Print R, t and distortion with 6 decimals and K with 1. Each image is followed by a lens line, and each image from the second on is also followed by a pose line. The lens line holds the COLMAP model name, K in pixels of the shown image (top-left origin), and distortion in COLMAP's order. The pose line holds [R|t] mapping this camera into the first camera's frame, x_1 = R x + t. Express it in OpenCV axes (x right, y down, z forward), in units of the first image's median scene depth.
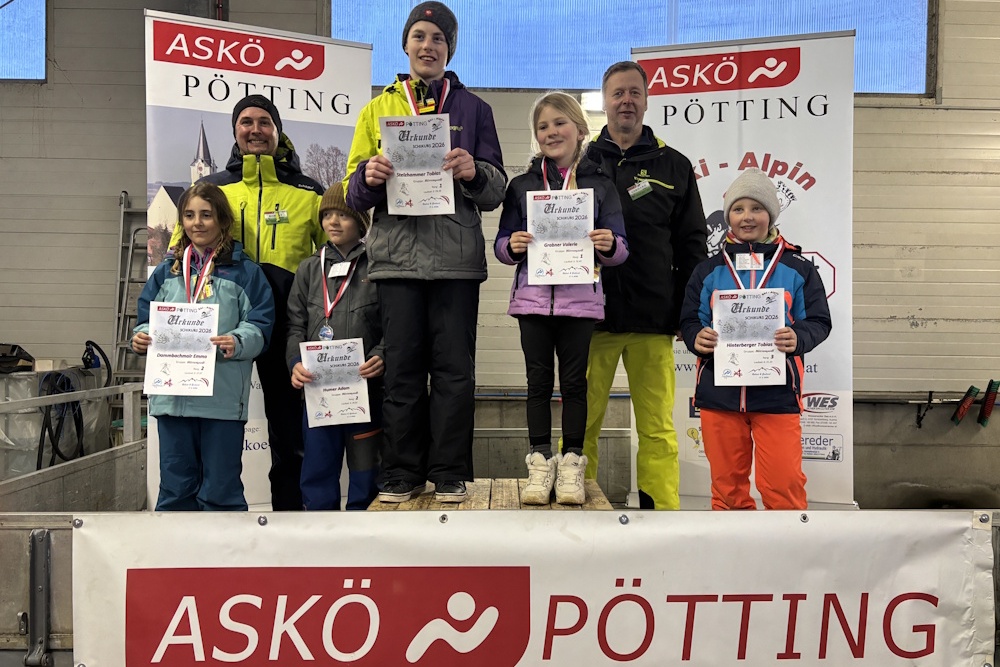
lens RADIAL K [[834.0, 0, 494.9], [0, 834.0, 330.8], [0, 0, 1]] dist [0.007858, -0.001055]
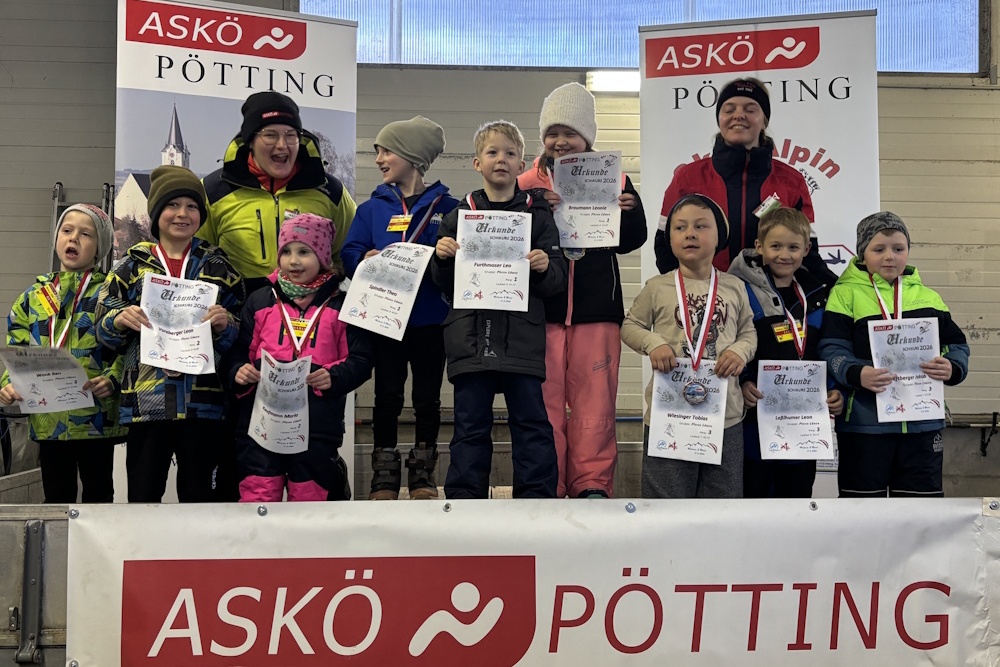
lens RADIAL K [[1037.3, 0, 494.2], [0, 1037.3, 301.6], [0, 0, 1]] dist [0.008333, 0.000000]
pose [[0.999925, -0.002181, 0.012022, -0.020250], [0.002825, 0.998546, -0.053831, 0.048797], [-0.011887, 0.053861, 0.998478, -0.231332]]
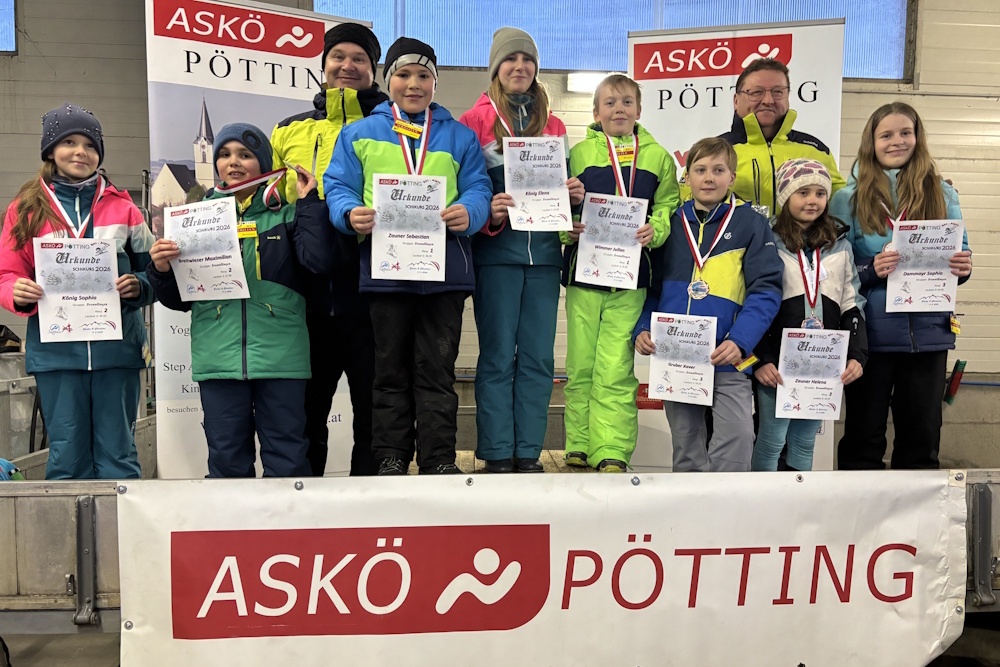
lens RADIAL K [[834.0, 0, 508.5], [0, 834.0, 370.5], [0, 0, 1]] dist [0.007858, -0.001055]
pose [[0.998594, -0.002652, 0.052941, -0.068080], [-0.000891, 0.997768, 0.066774, 0.010574], [-0.053000, -0.066727, 0.996363, -0.060037]]
